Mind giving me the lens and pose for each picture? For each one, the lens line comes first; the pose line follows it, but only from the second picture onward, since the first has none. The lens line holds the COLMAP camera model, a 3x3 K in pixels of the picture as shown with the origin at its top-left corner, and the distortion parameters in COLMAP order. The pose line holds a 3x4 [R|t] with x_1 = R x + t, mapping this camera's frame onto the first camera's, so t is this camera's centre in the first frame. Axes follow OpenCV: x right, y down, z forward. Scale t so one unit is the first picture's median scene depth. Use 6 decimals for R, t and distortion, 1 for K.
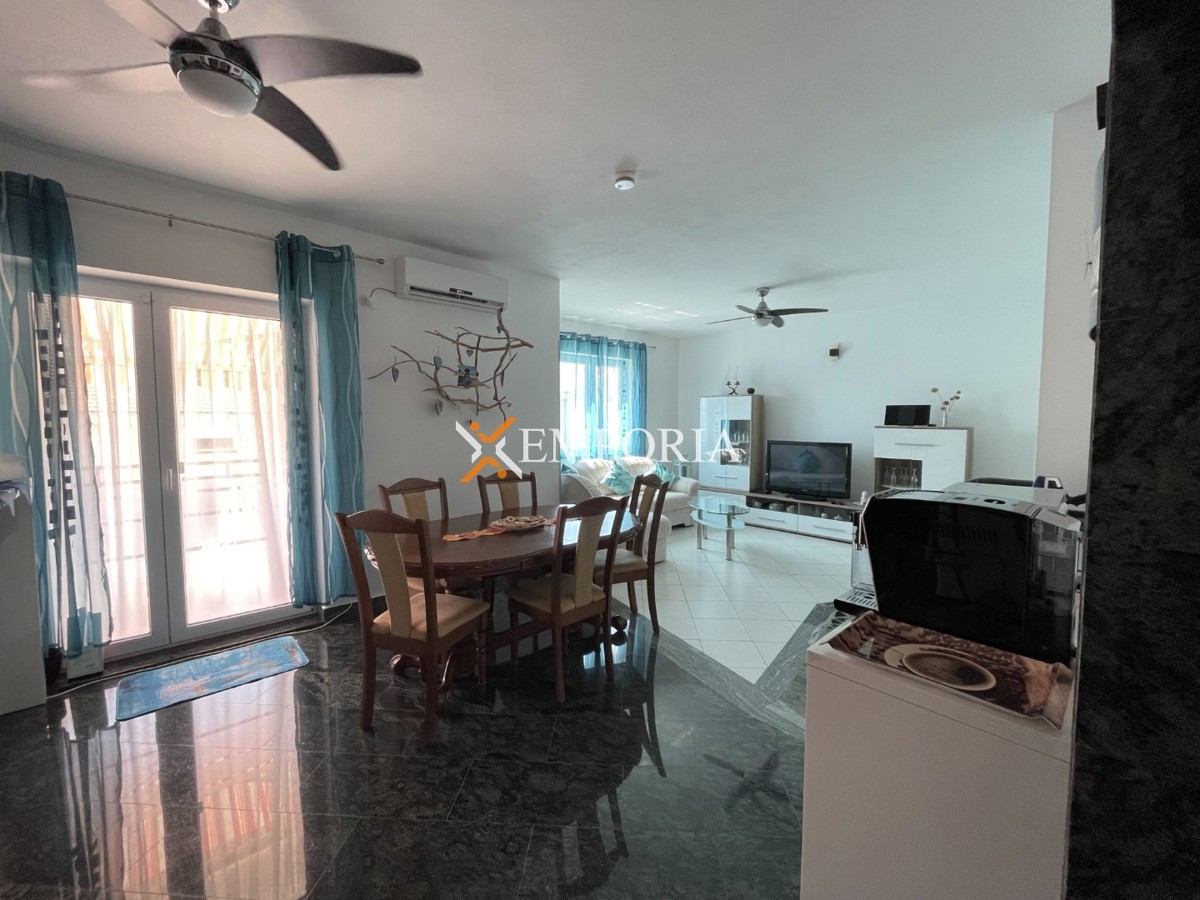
lens RADIAL K [[482.4, 0, 600.0], [0, 482.4, 450.0], [0, 0, 1]] dist [-0.000289, -0.000023]
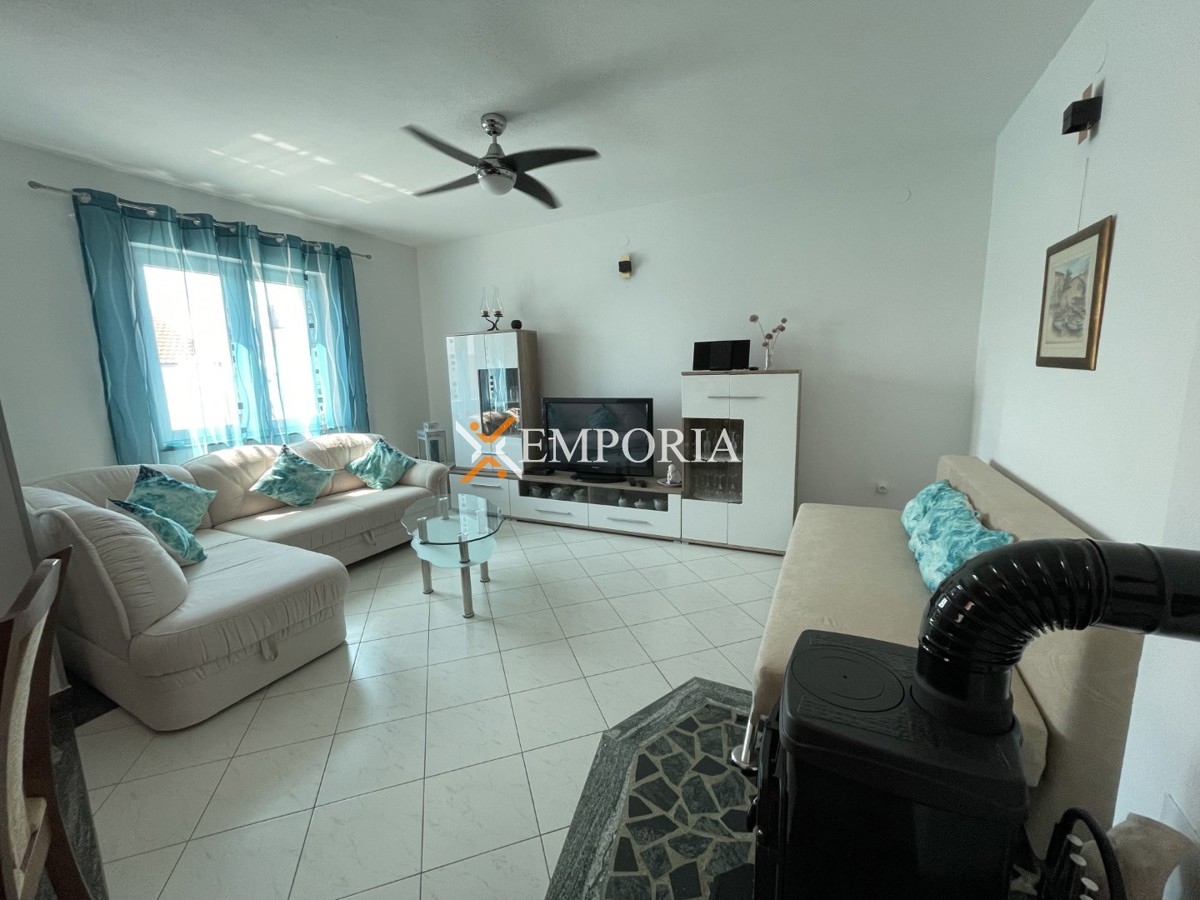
lens RADIAL K [[484.5, 0, 600.0], [0, 484.5, 450.0], [0, 0, 1]] dist [-0.001122, -0.000054]
pose [[0.929691, -0.086320, 0.358082, 0.175580], [0.051114, 0.992981, 0.106663, -0.016242], [-0.364776, -0.080861, 0.927578, 0.337462]]
